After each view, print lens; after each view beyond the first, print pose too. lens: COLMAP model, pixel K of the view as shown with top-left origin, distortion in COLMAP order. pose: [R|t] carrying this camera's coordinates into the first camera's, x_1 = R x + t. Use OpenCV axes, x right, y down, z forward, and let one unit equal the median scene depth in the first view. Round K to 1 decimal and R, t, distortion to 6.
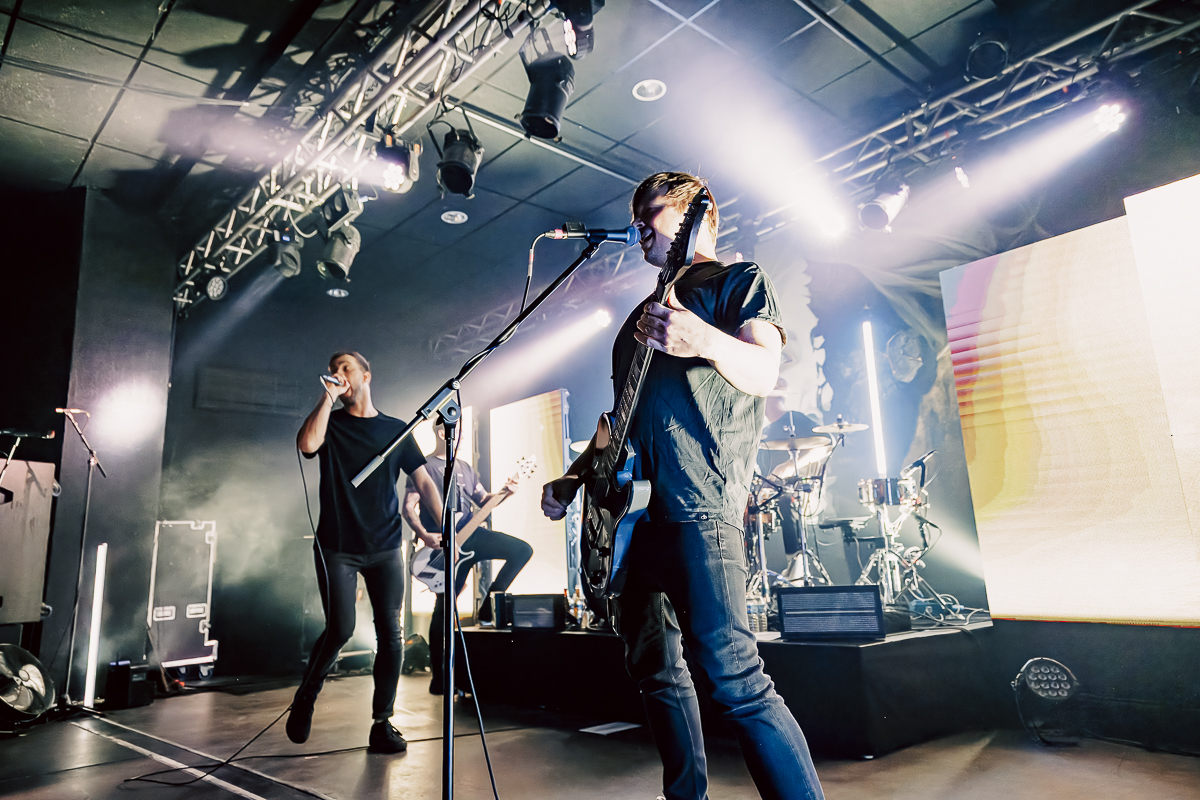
lens RADIAL K [[798.9, 0, 604.5], [0, 798.9, 393.1], [0, 0, 1]] dist [0.063295, -0.002020]
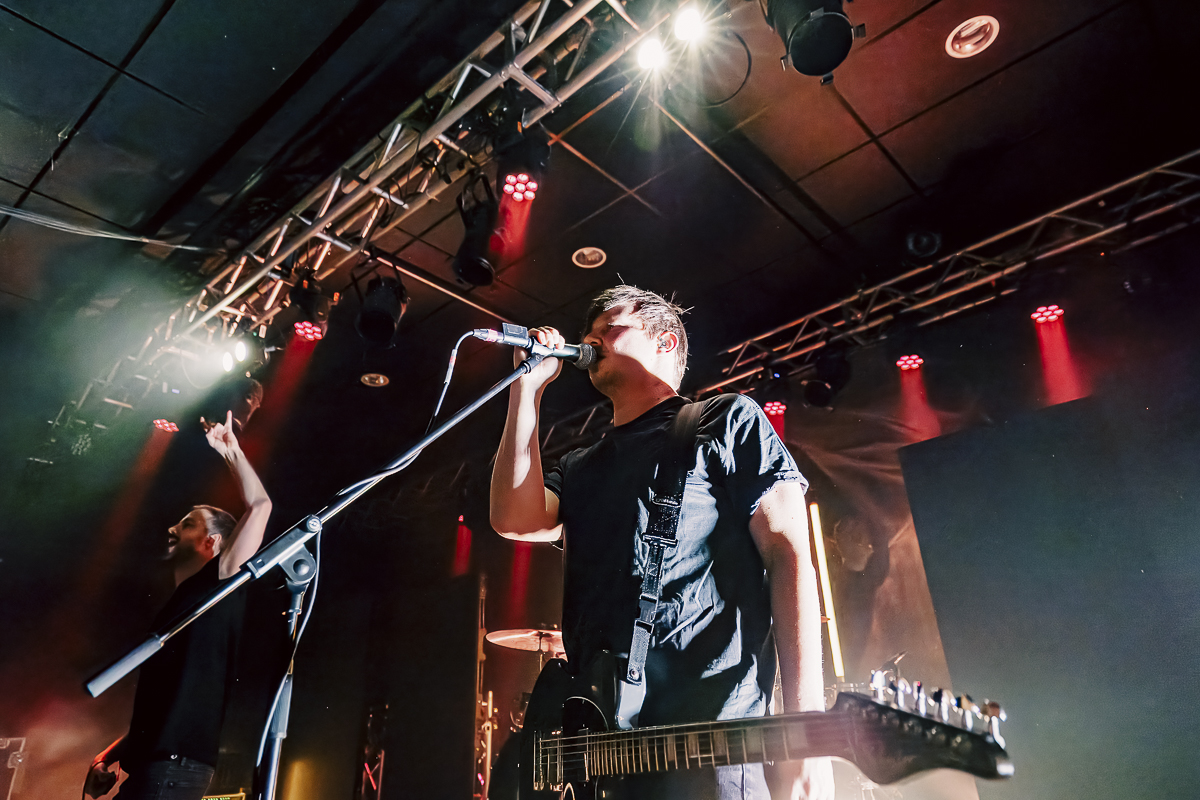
lens RADIAL K [[788.5, 0, 607.6], [0, 788.5, 396.4], [0, 0, 1]] dist [0.065325, -0.000744]
pose [[0.994298, 0.046984, 0.095730, -0.006793], [-0.023650, 0.972509, -0.231660, 0.010158], [-0.103983, 0.228075, 0.968075, 0.110461]]
